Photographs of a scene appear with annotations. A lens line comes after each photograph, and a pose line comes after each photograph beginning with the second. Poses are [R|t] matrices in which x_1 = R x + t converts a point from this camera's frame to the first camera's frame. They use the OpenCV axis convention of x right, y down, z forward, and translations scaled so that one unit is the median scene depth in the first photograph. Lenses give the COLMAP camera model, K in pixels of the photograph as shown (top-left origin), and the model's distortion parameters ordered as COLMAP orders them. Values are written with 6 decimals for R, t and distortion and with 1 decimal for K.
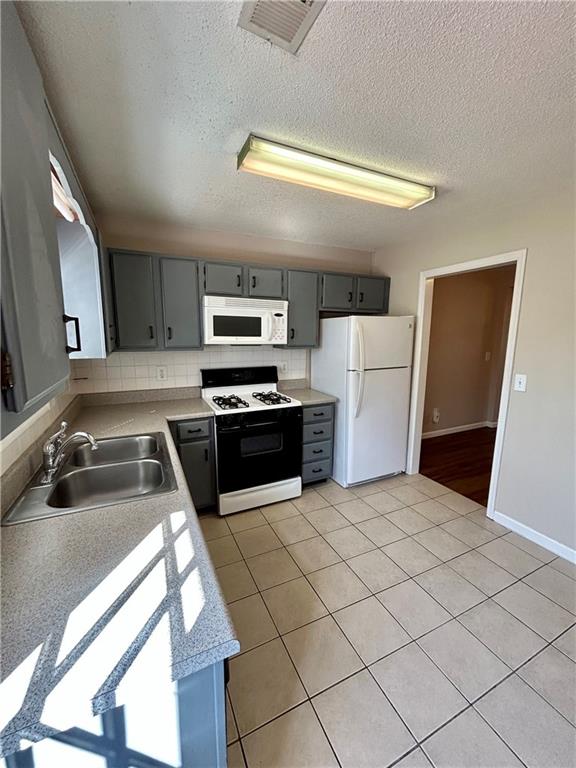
lens RADIAL K [[311.7, 0, 289.0], [0, 311.7, 383.2], [0, 0, 1]] dist [0.000755, 0.000021]
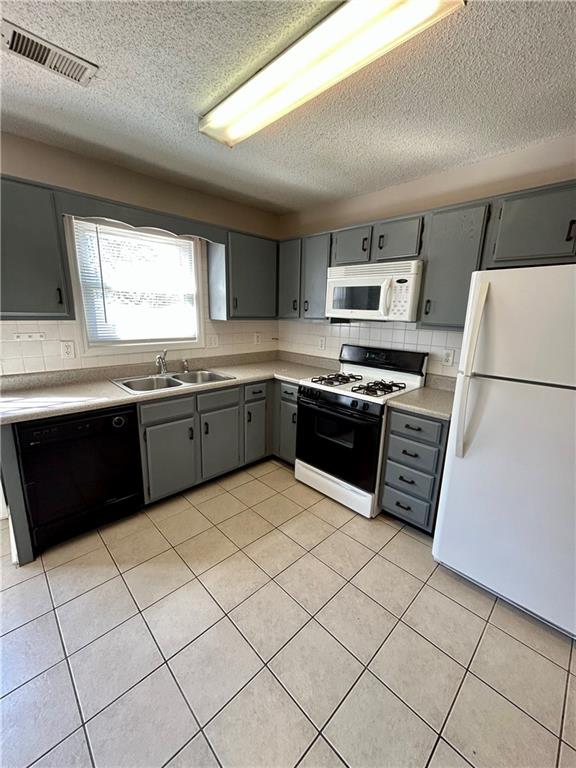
lens RADIAL K [[311.7, 0, 287.5], [0, 311.7, 381.4], [0, 0, 1]] dist [0.000755, 0.000021]
pose [[0.315108, 0.214430, -0.924514, 0.632525], [-0.171742, 0.970942, 0.166663, -0.064787], [0.933387, 0.106261, 0.342778, 0.525112]]
